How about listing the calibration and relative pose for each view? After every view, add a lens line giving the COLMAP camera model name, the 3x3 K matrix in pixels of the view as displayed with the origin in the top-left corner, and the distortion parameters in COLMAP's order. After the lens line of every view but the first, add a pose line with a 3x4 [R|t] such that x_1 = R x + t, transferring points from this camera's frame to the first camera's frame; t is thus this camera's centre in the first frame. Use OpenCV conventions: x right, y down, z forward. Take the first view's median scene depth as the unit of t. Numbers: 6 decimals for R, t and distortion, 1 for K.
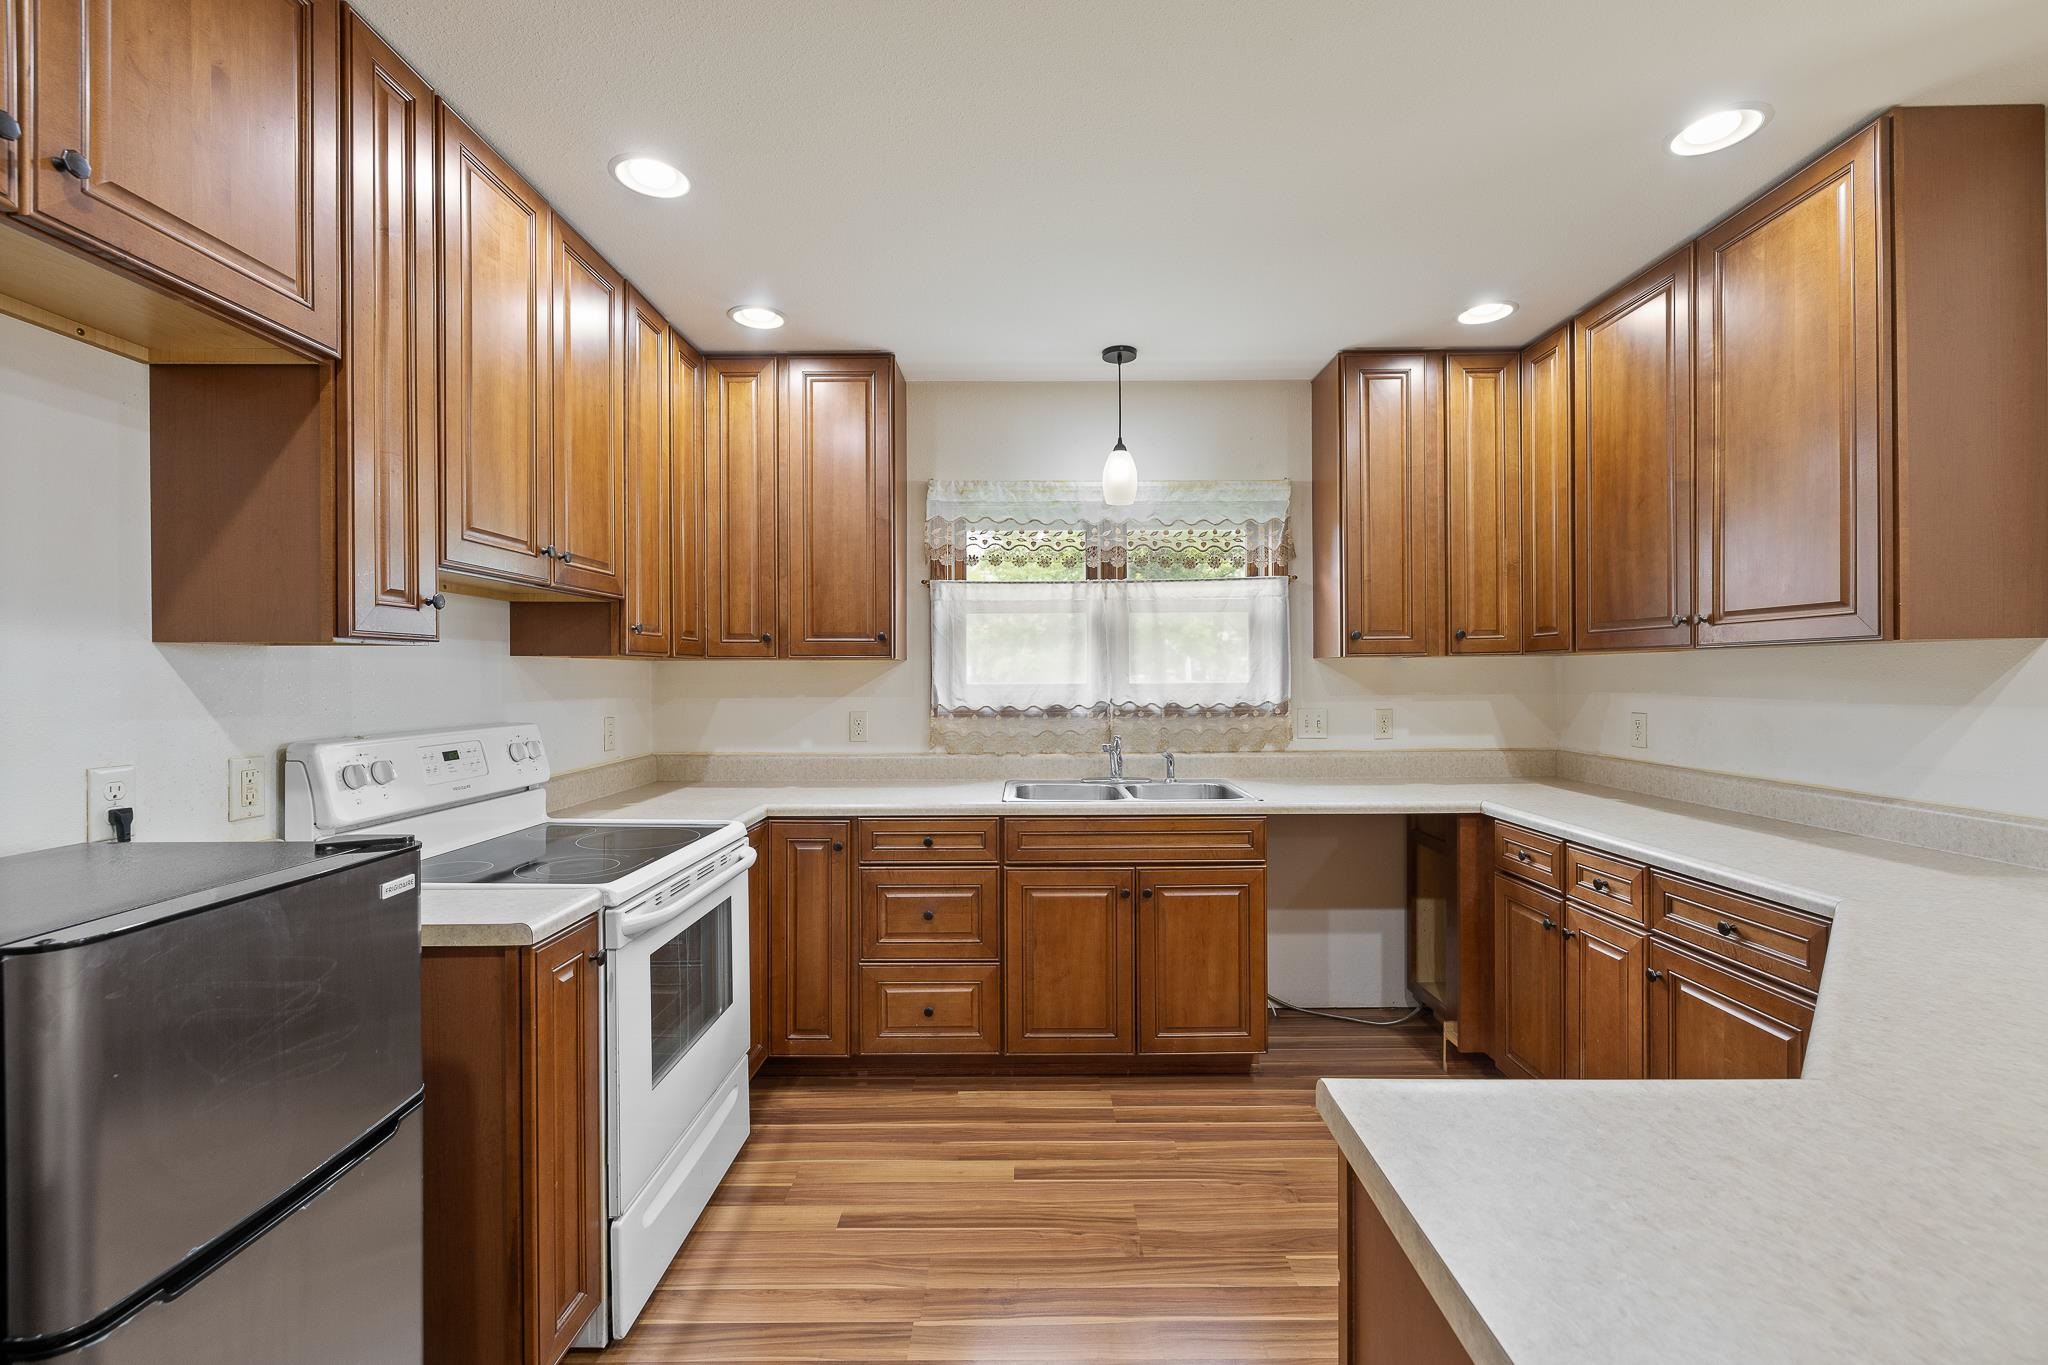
lens RADIAL K [[854.9, 0, 1020.4], [0, 854.9, 680.4], [0, 0, 1]] dist [-0.000903, -0.000336]
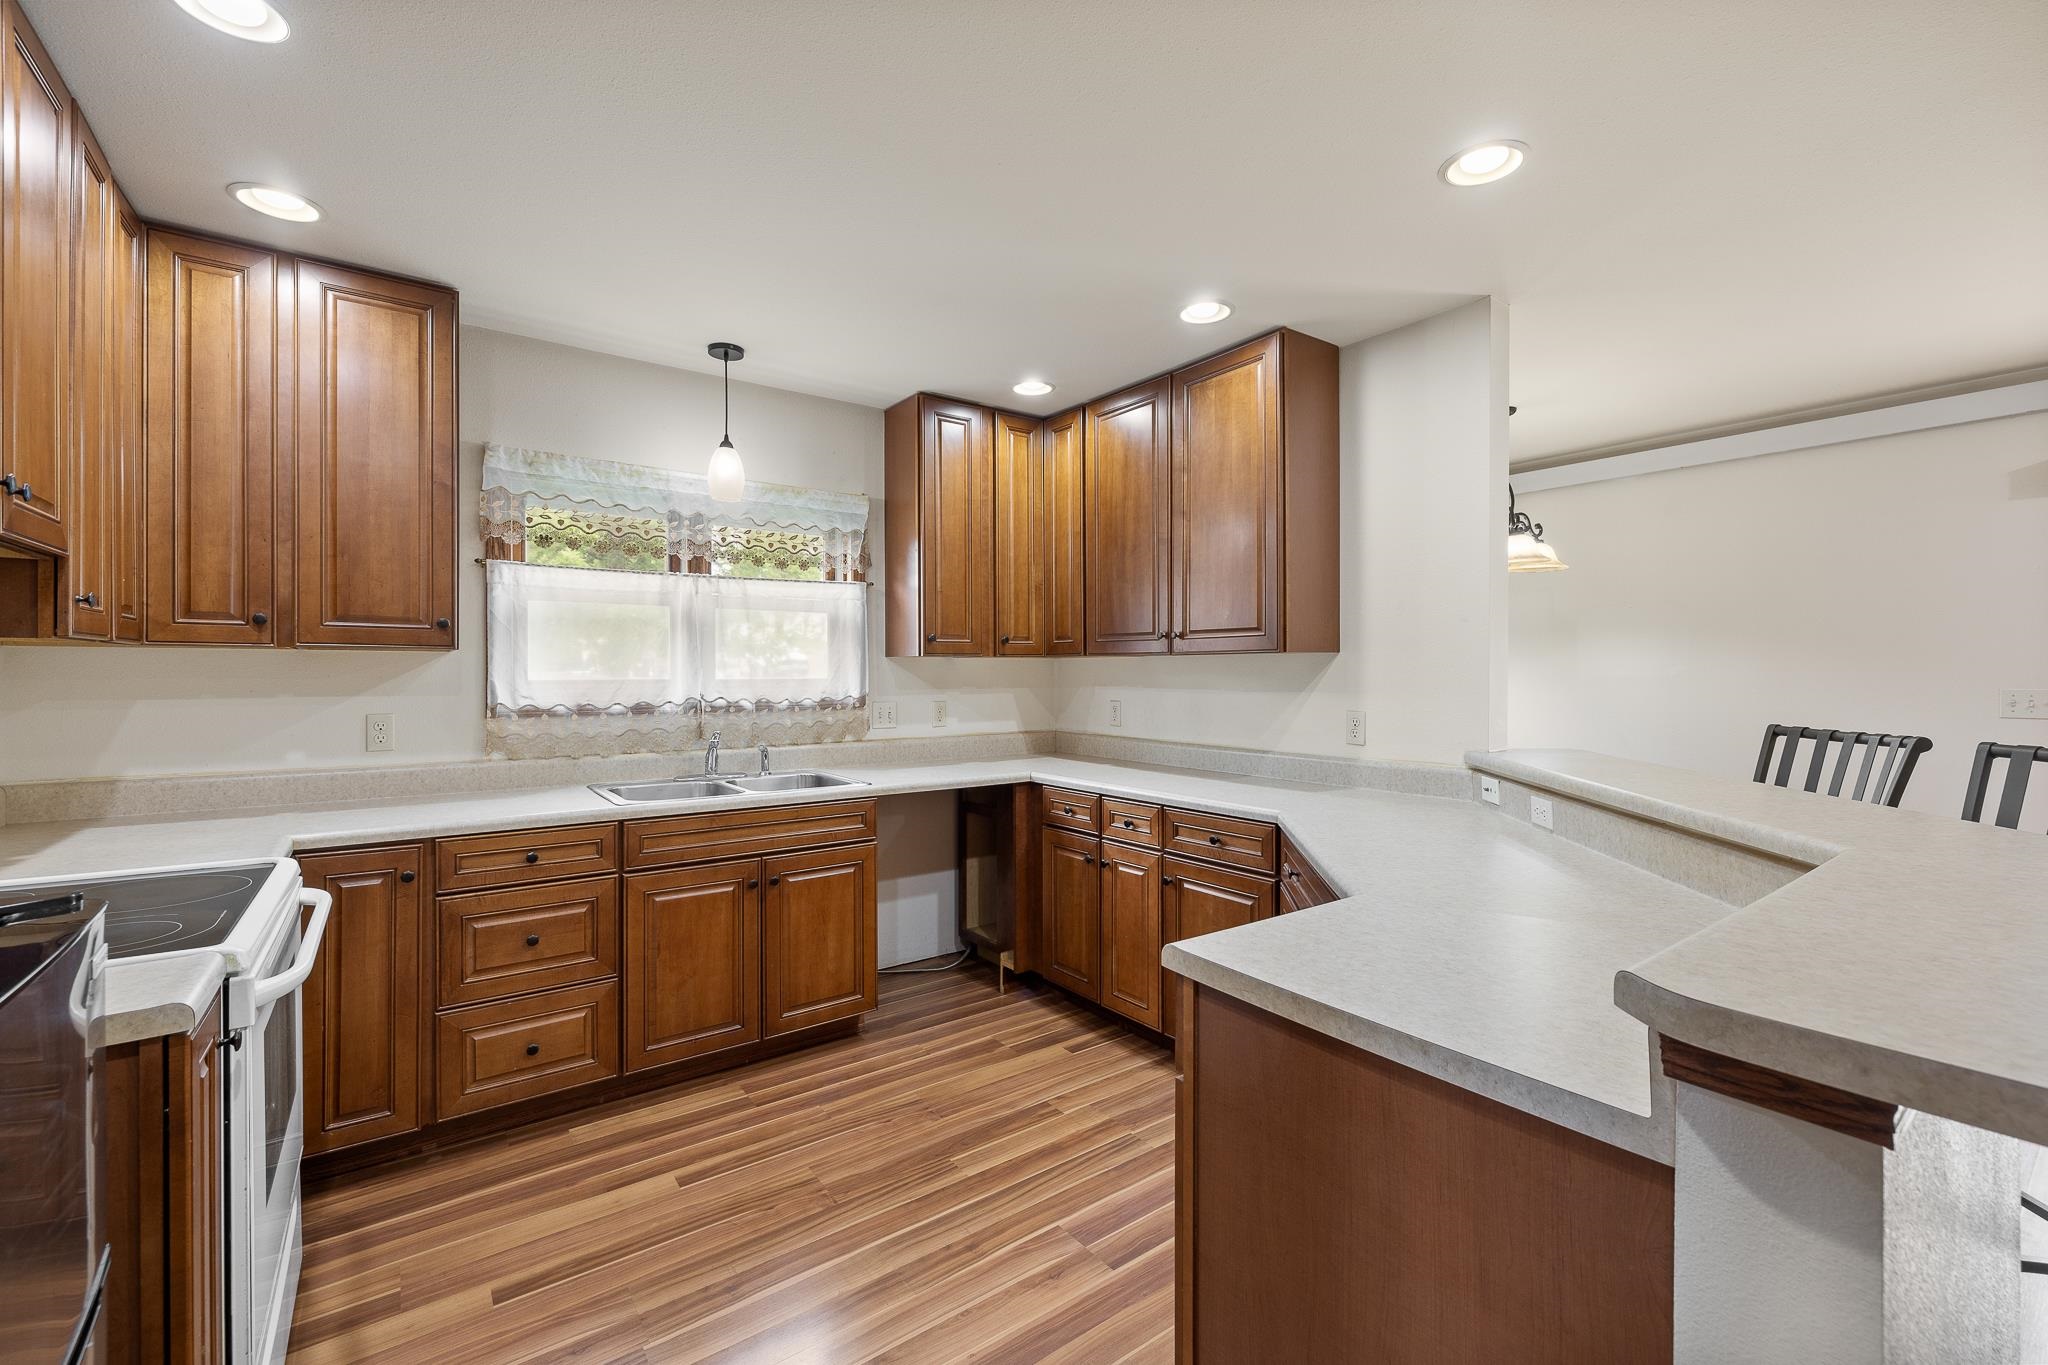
lens RADIAL K [[854.9, 0, 1017.6], [0, 854.9, 674.6], [0, 0, 1]] dist [-0.000903, -0.000336]
pose [[0.806241, 0.003415, 0.591578, -0.225950], [-0.001184, 0.999991, -0.004160, 0.002155], [-0.591586, 0.002654, 0.806237, -0.011880]]
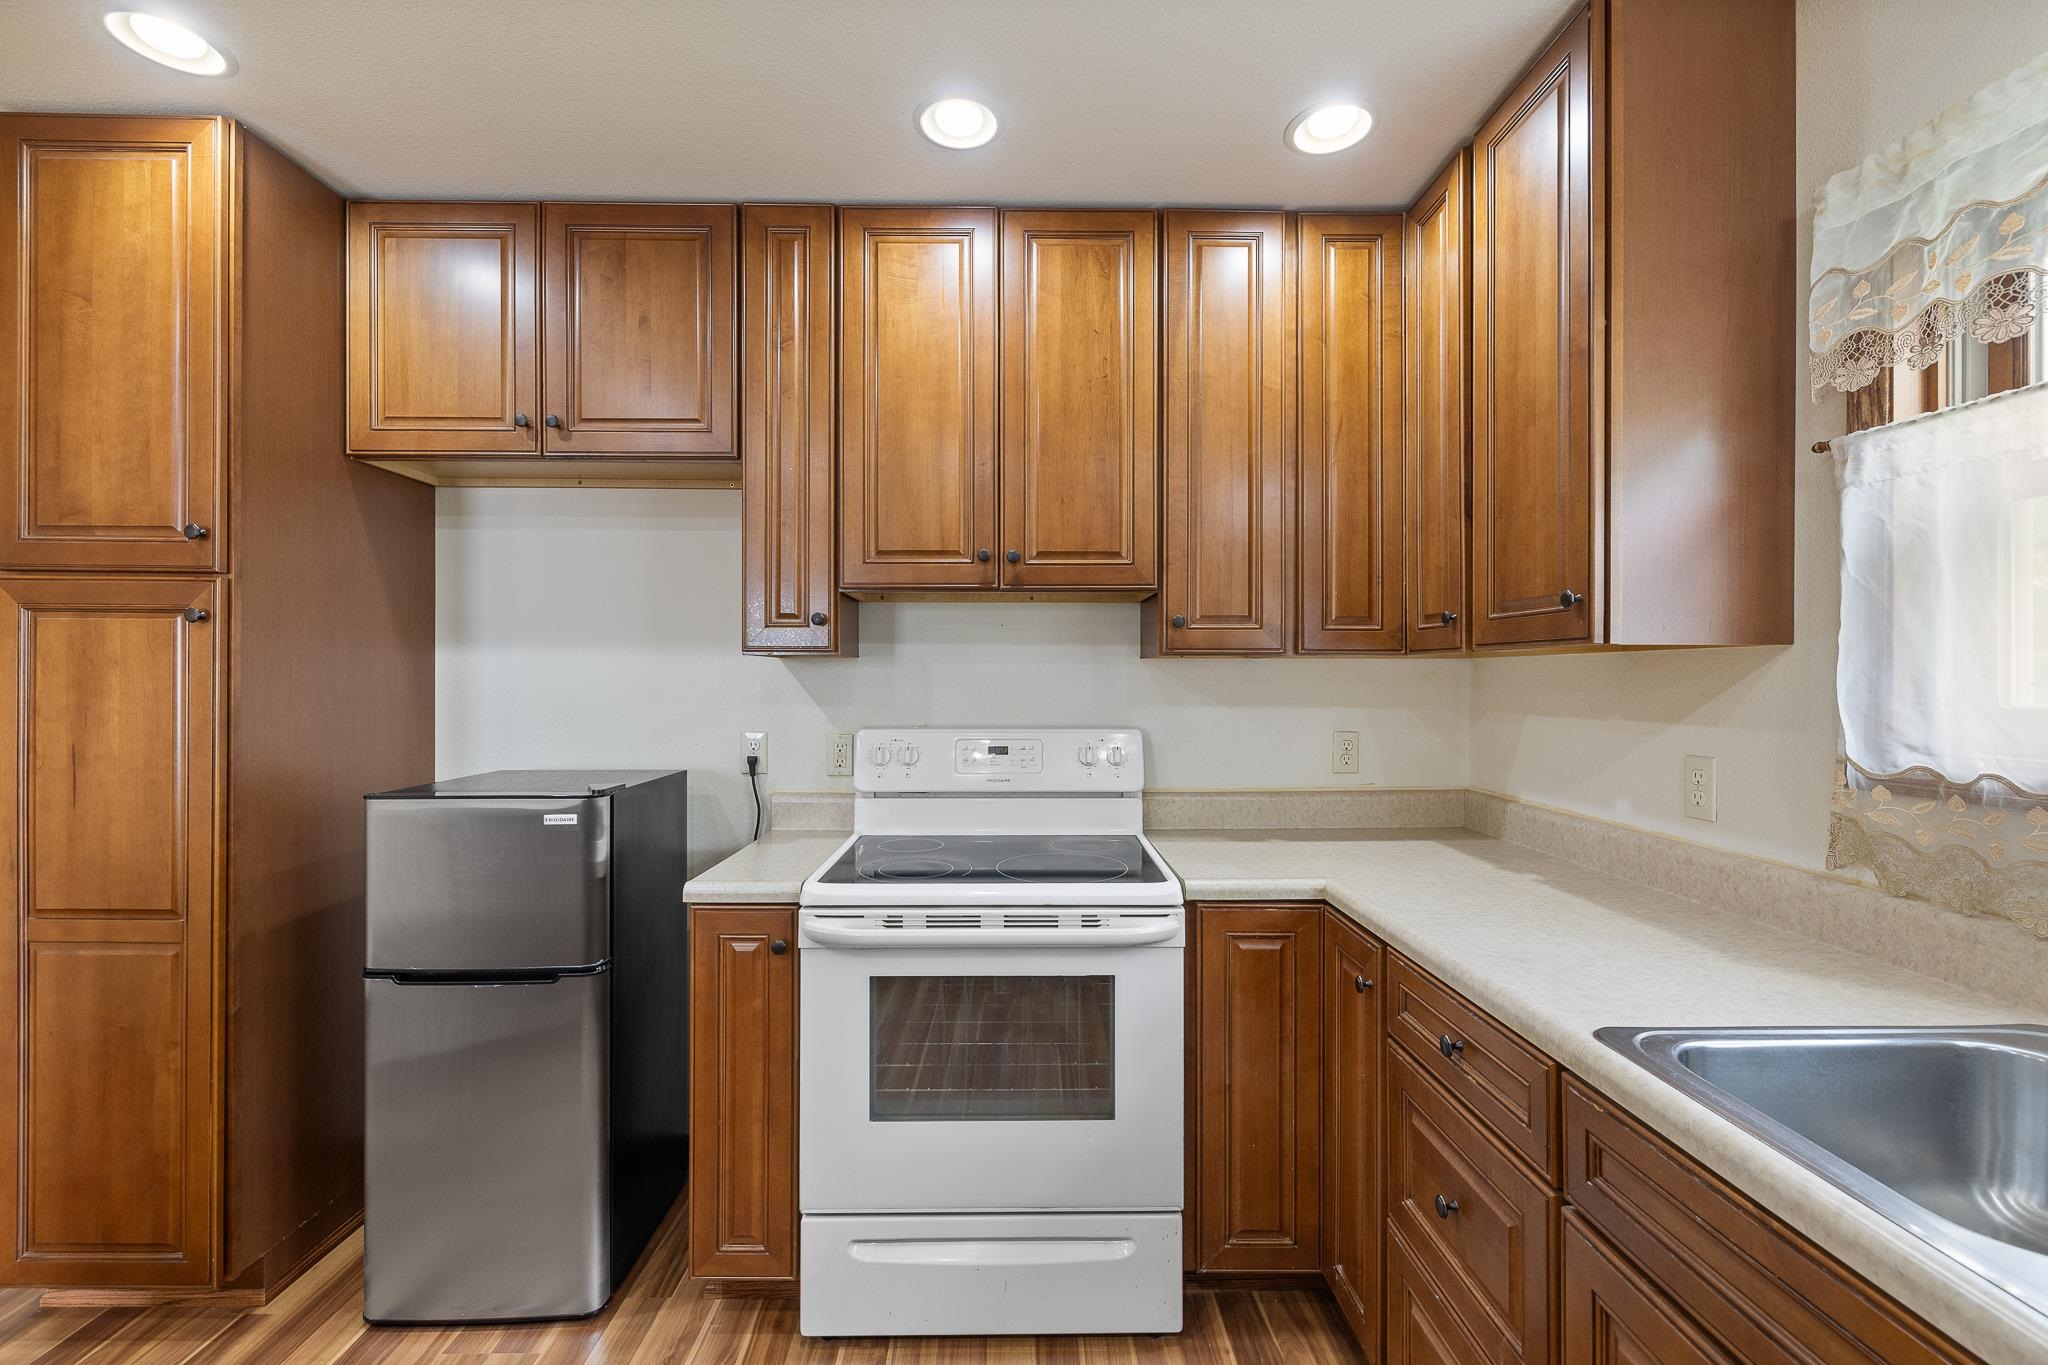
lens RADIAL K [[854.9, 0, 1026.7], [0, 854.9, 685.0], [0, 0, 1]] dist [-0.000903, -0.000336]
pose [[0.029463, 0.011066, -0.999505, 0.340760], [-0.006110, 0.999922, 0.010890, -0.007299], [0.999547, 0.005786, 0.029529, 0.761694]]
